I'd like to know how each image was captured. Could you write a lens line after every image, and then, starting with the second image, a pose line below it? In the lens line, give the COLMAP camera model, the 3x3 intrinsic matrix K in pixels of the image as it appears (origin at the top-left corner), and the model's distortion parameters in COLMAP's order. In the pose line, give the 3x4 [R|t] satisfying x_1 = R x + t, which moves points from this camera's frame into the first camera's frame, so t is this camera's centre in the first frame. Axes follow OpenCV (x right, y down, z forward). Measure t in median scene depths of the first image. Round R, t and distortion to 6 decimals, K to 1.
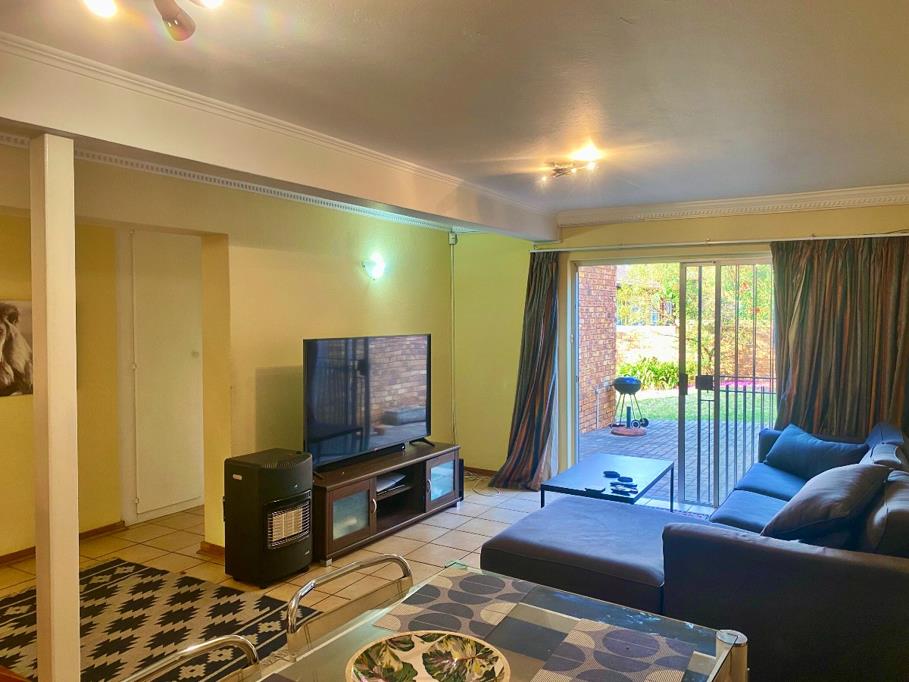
lens RADIAL K [[699.5, 0, 446.1], [0, 699.5, 311.0], [0, 0, 1]] dist [0.043069, -0.033652]
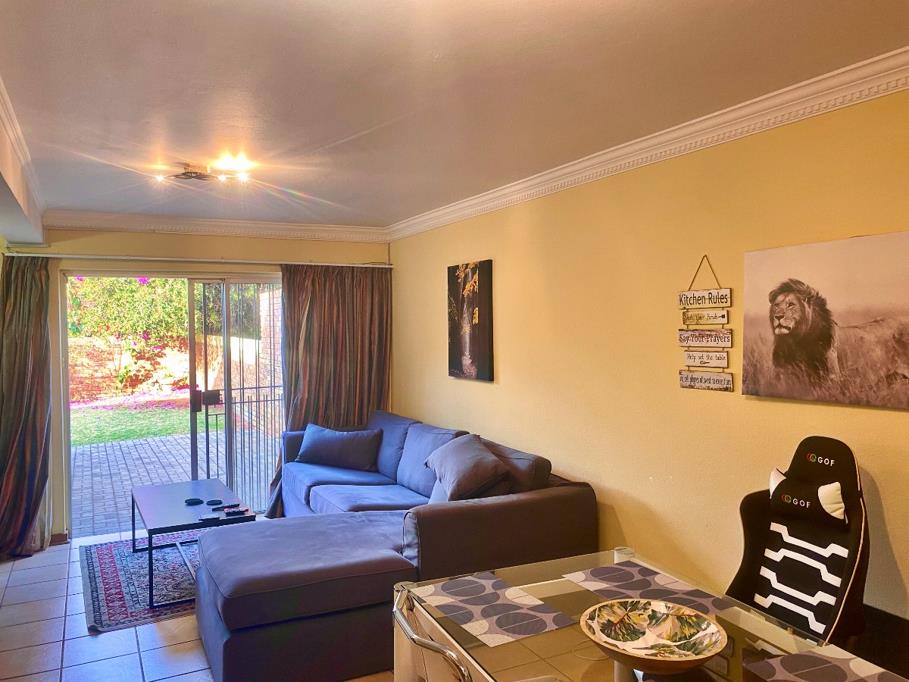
lens RADIAL K [[699.5, 0, 448.6], [0, 699.5, 319.2], [0, 0, 1]] dist [0.043069, -0.033652]
pose [[0.523413, -0.005656, 0.852060, -0.369252], [0.015755, 0.999871, -0.003041, -0.003141], [-0.851933, 0.015016, 0.523435, 0.202606]]
